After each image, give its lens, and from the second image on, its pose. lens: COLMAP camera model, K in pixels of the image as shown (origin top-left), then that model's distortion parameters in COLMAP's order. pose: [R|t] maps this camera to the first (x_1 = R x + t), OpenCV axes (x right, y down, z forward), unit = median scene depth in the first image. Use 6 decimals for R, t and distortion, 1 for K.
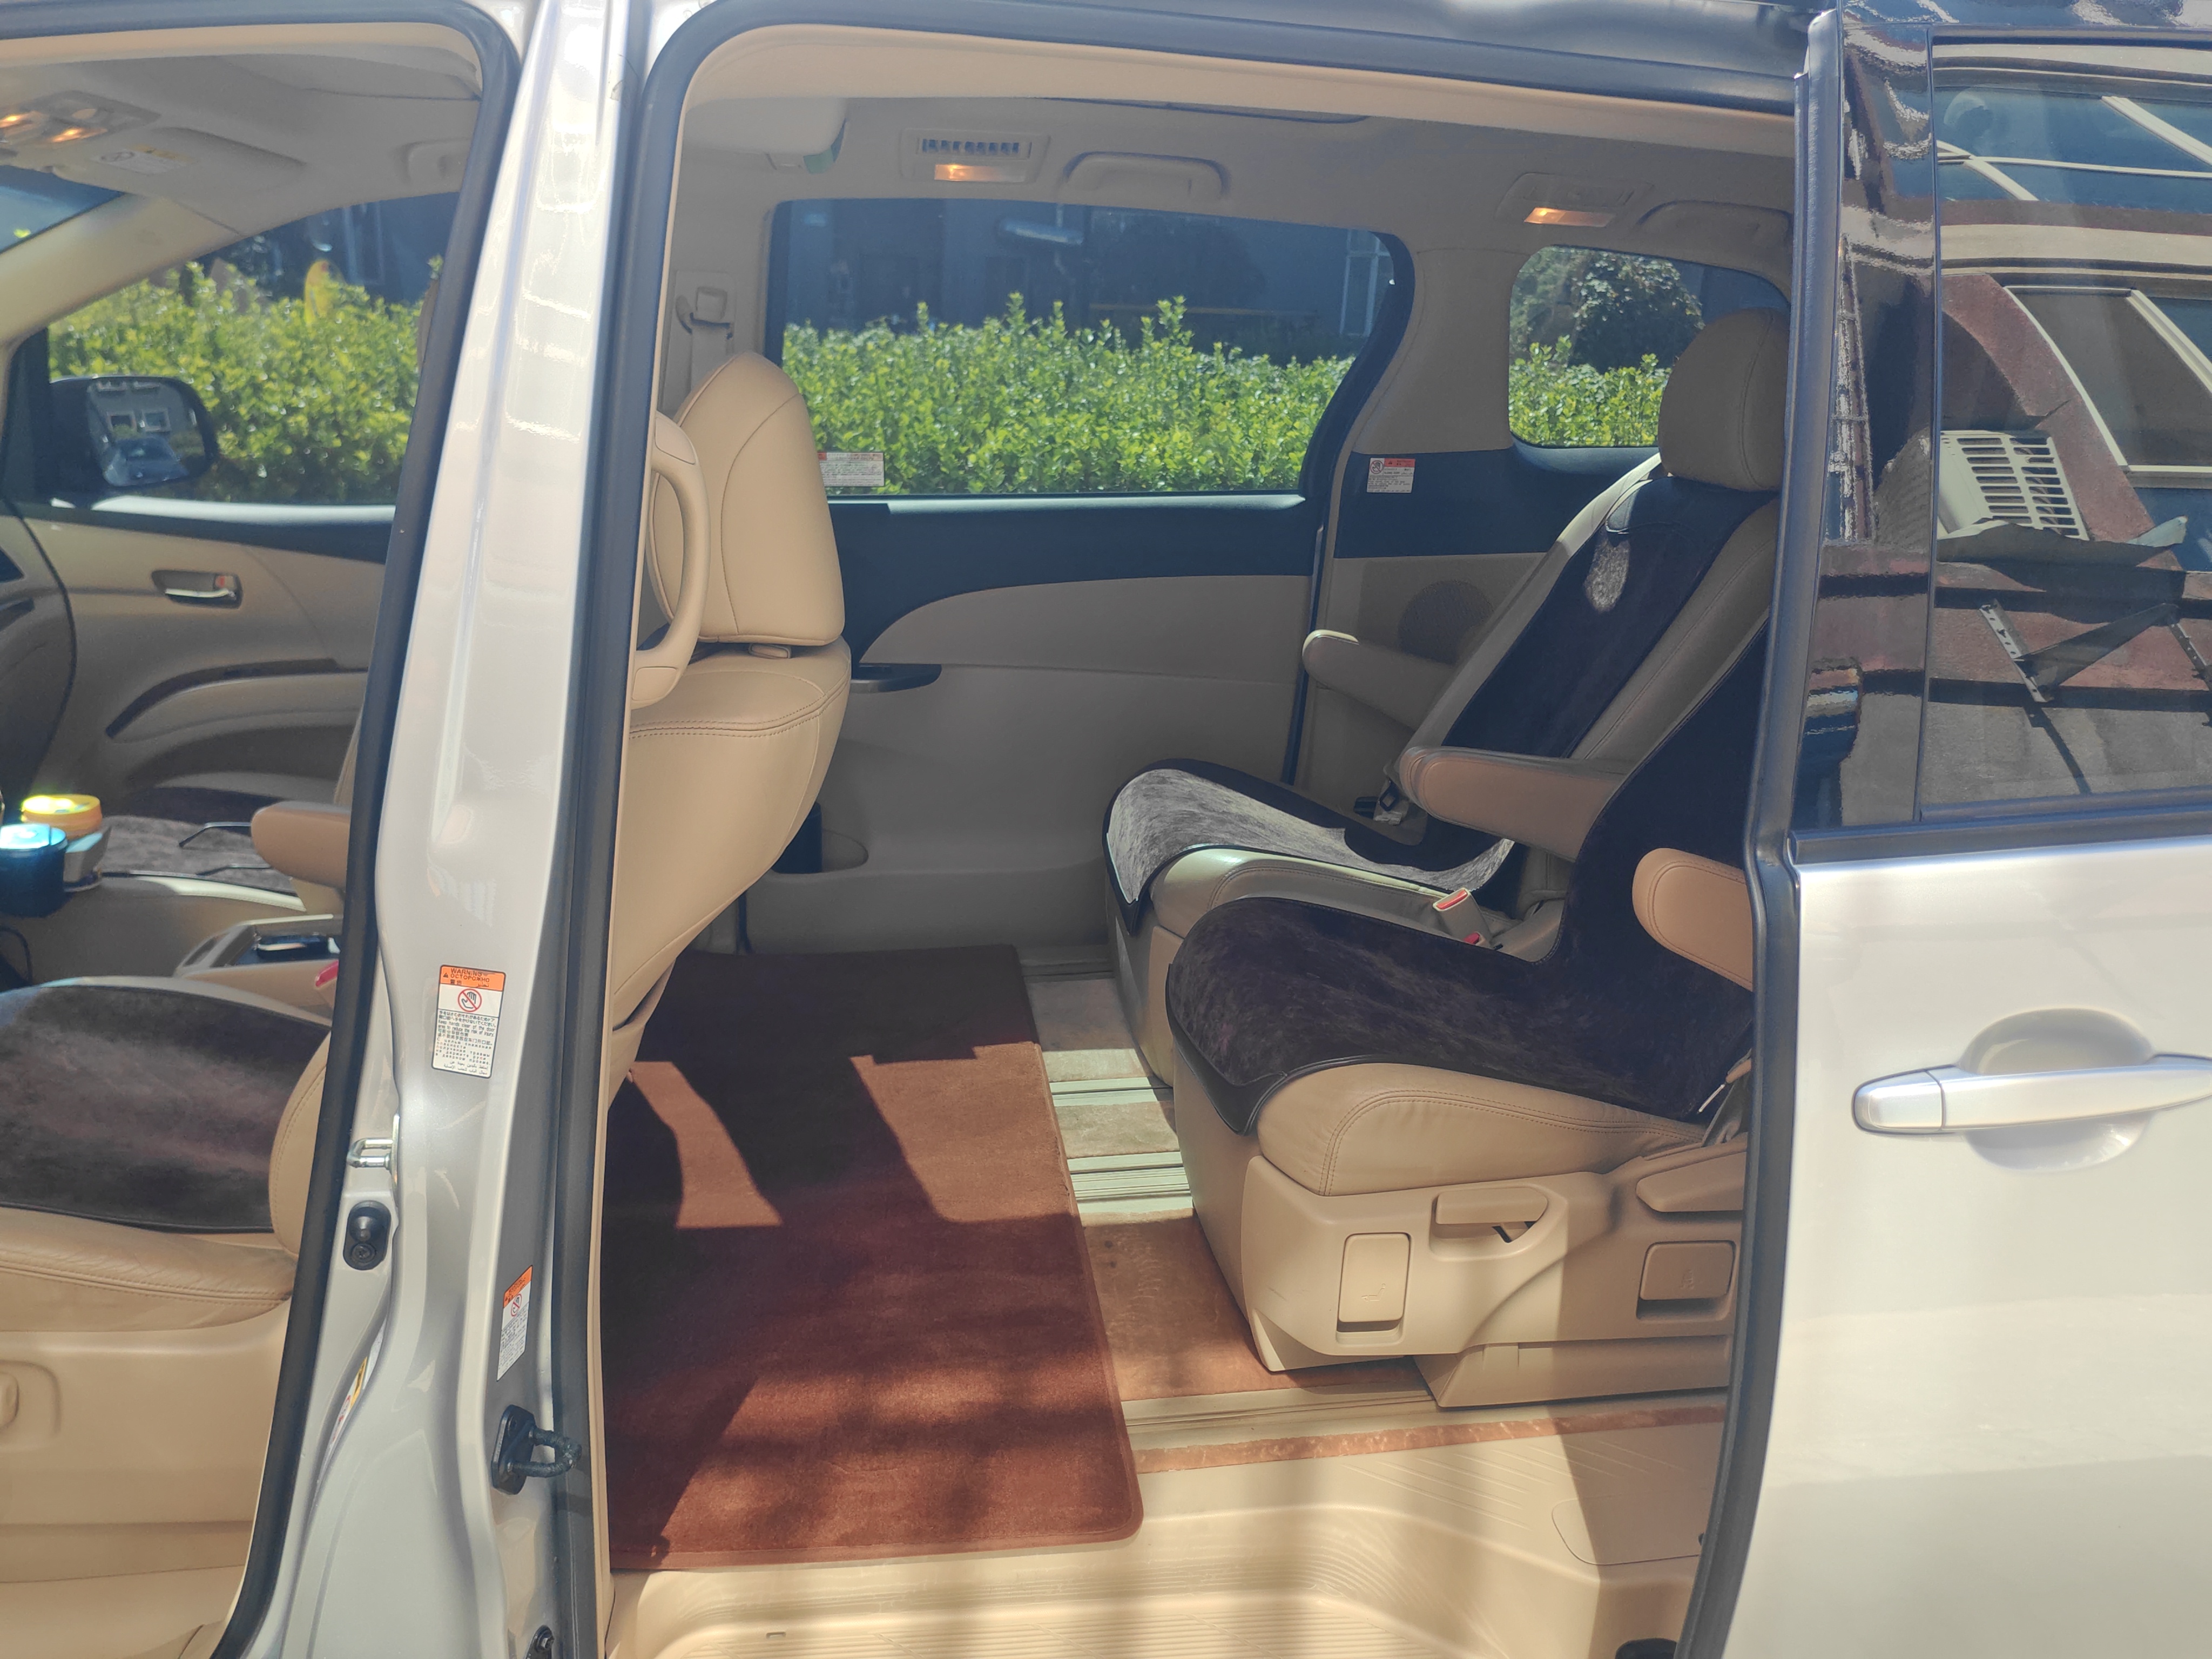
lens RADIAL K [[1692.7, 0, 1109.6], [0, 1692.7, 826.4], [0, 0, 1]] dist [0.045063, -0.037184]
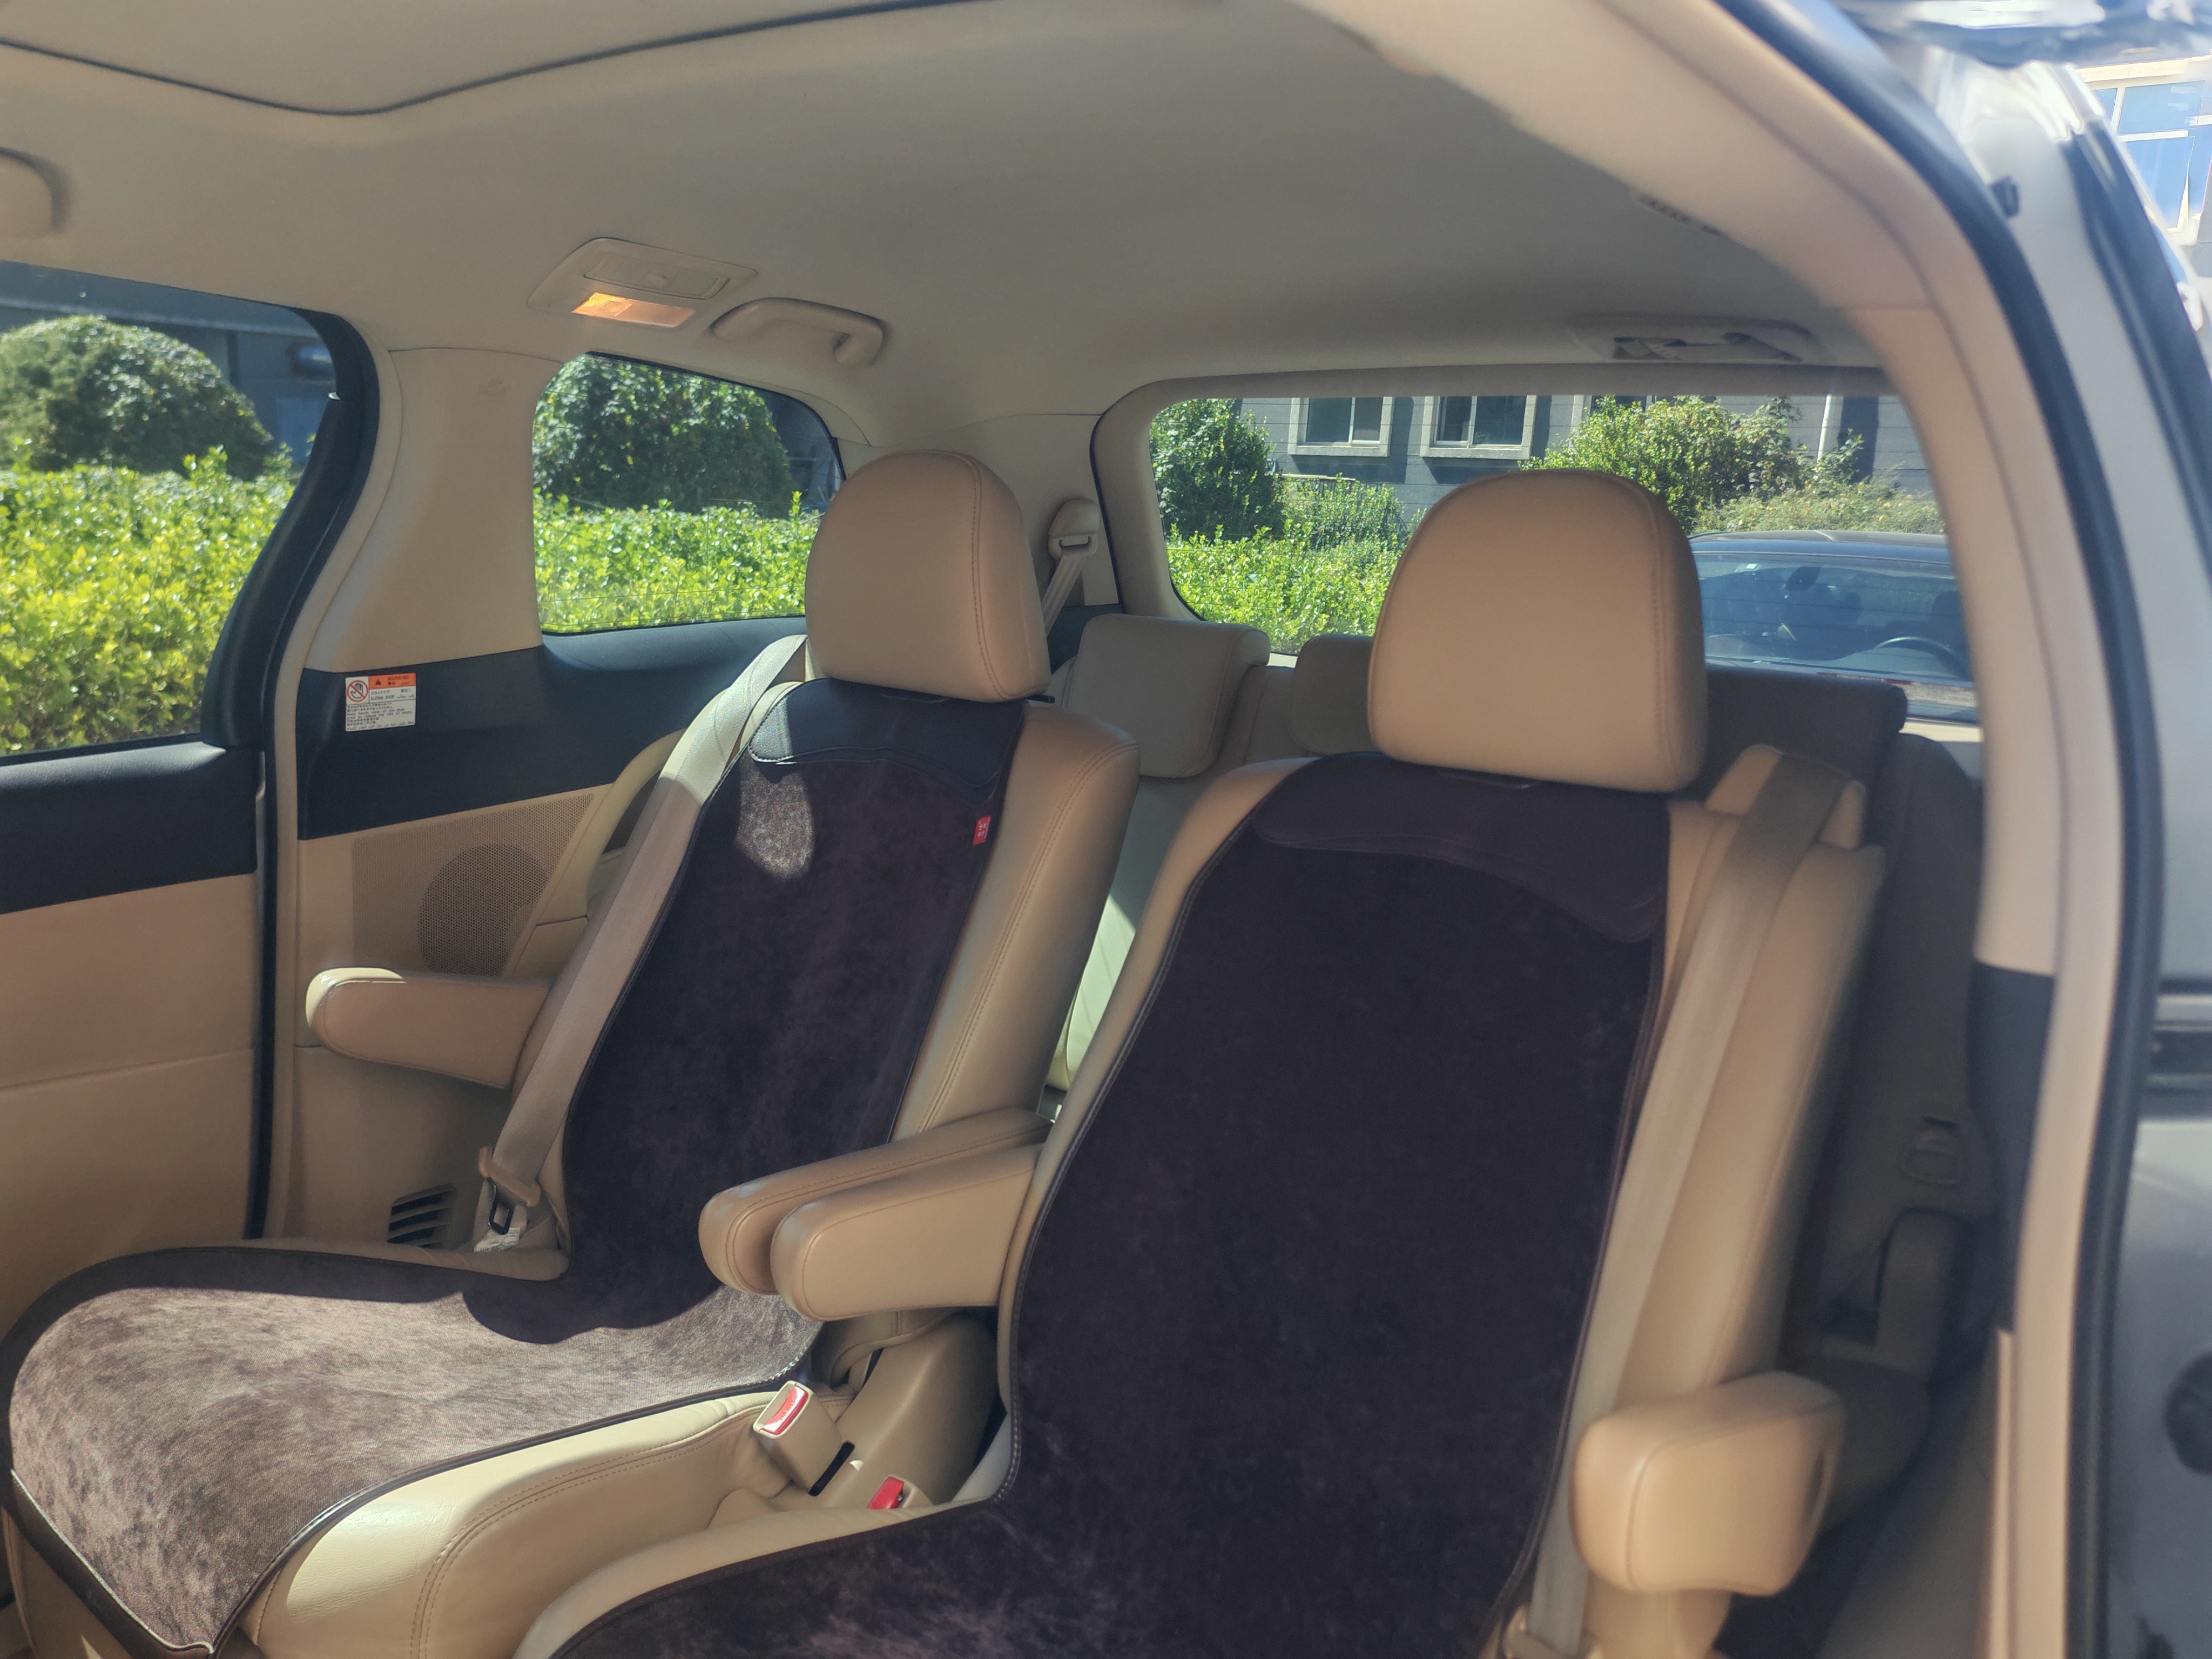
lens RADIAL K [[1692.7, 0, 1080.0], [0, 1692.7, 859.1], [0, 0, 1]] dist [0.045063, -0.037184]
pose [[0.716126, -0.161946, 0.678924, -0.089905], [0.187286, 0.981623, 0.036602, -0.131828], [-0.672375, 0.100942, 0.733296, 0.395238]]
